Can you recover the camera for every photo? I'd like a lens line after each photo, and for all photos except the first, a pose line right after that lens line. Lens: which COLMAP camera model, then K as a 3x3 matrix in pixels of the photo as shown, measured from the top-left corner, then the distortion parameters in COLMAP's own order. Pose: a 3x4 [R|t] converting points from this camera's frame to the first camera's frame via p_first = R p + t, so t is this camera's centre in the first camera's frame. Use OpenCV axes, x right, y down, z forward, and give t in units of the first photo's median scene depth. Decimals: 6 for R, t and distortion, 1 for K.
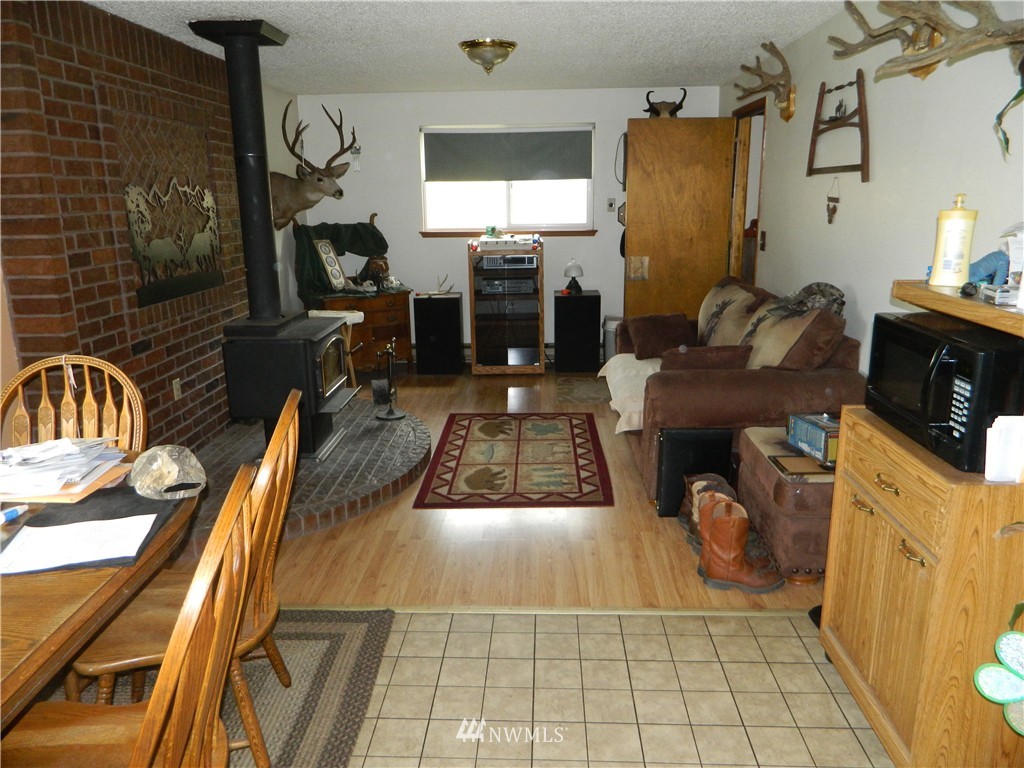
lens RADIAL K [[761.2, 0, 506.4], [0, 761.2, 381.0], [0, 0, 1]] dist [0.004350, 0.001576]
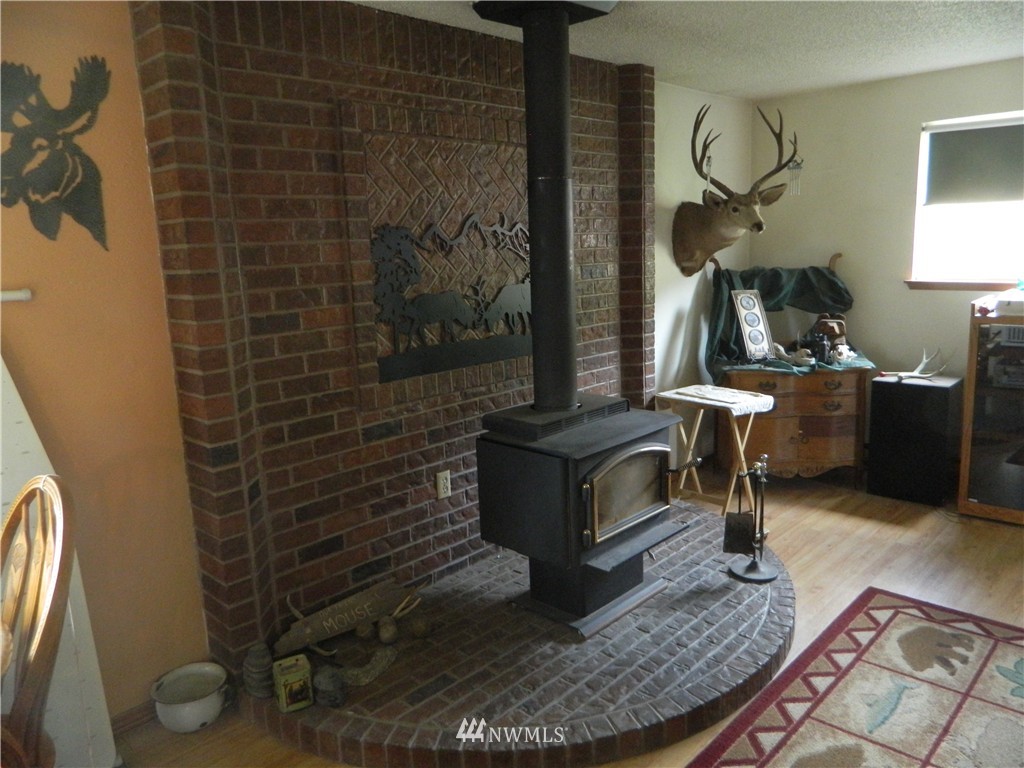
lens RADIAL K [[761.2, 0, 506.4], [0, 761.2, 381.0], [0, 0, 1]] dist [0.004350, 0.001576]
pose [[0.751393, 0.111807, -0.650314, 0.094902], [-0.136543, 0.990555, 0.012537, -0.097580], [0.645573, 0.079376, 0.759562, 0.384243]]
